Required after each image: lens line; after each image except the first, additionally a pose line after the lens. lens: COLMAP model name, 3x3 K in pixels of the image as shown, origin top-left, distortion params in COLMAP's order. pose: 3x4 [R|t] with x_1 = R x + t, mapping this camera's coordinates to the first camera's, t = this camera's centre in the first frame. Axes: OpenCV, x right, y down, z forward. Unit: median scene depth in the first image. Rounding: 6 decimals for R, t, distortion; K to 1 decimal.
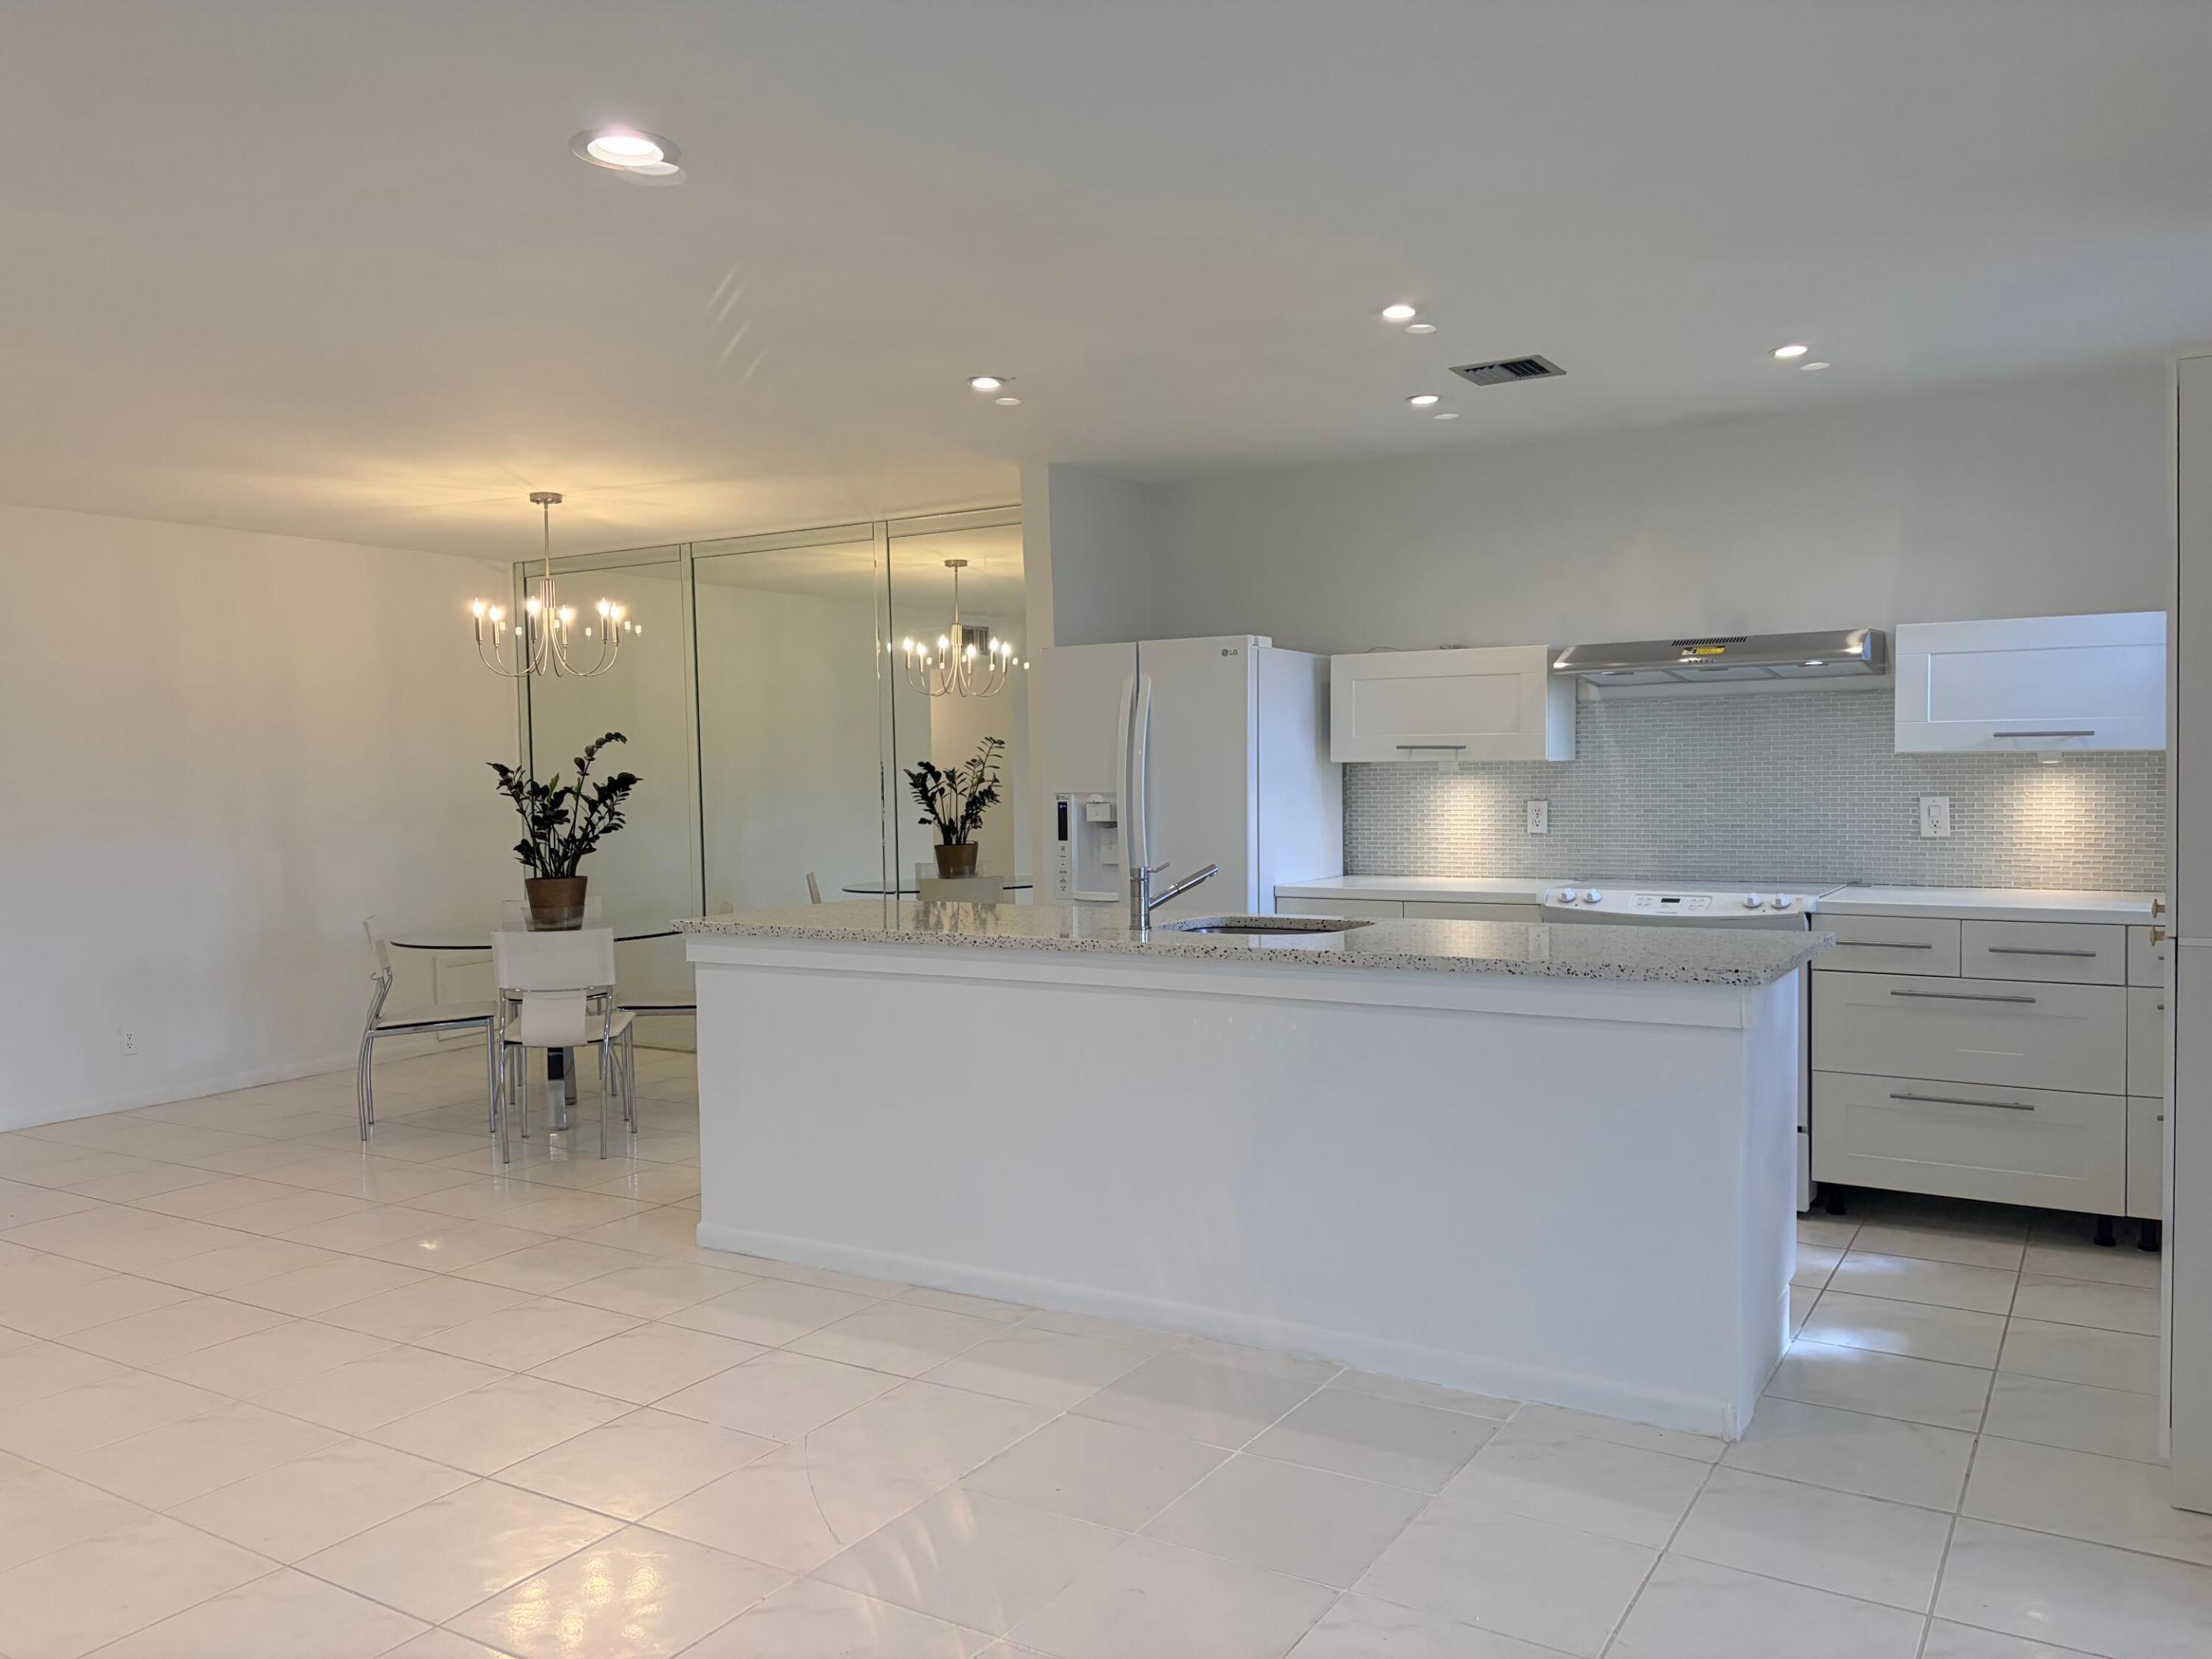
lens RADIAL K [[1668.4, 0, 1119.4], [0, 1668.4, 832.6], [0, 0, 1]] dist [0.022673, 0.003410]
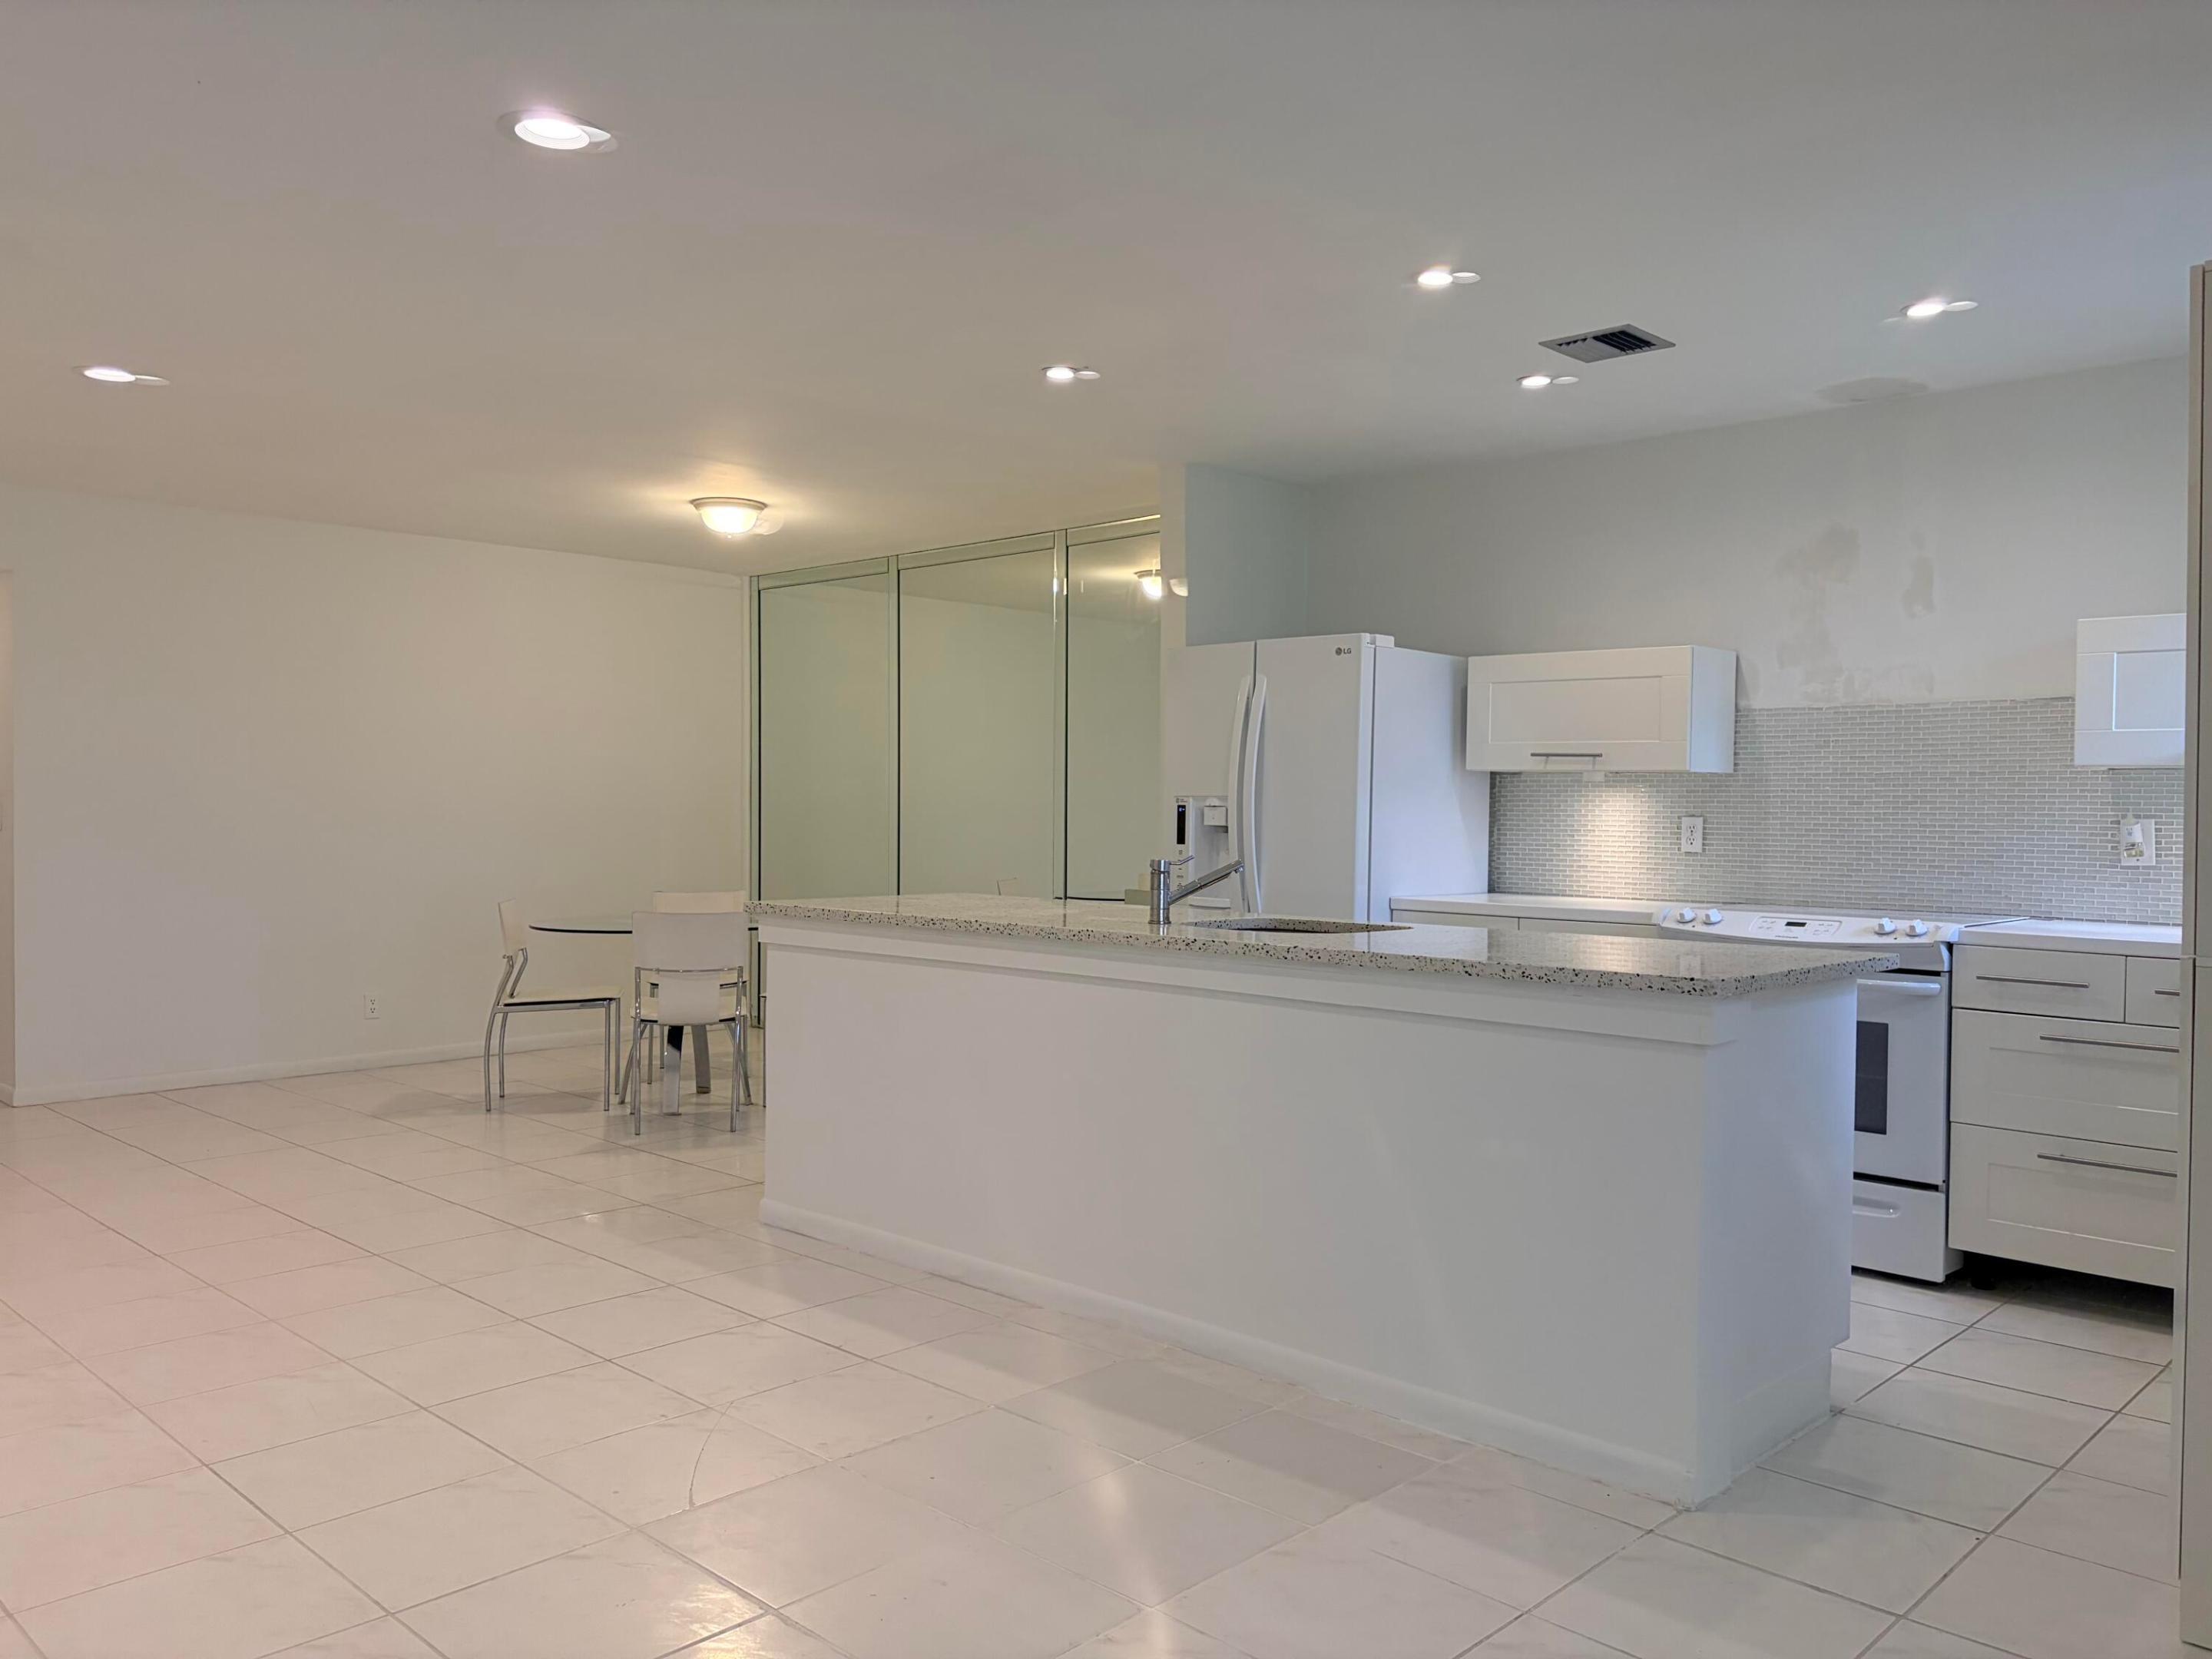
lens RADIAL K [[1675.4, 0, 1146.5], [0, 1675.4, 837.7], [0, 0, 1]] dist [0.020415, 0.003427]
pose [[0.977131, 0.028691, -0.210694, 0.180639], [-0.032955, 0.999316, -0.016756, 0.021191], [0.210069, 0.023316, 0.977409, 0.039992]]
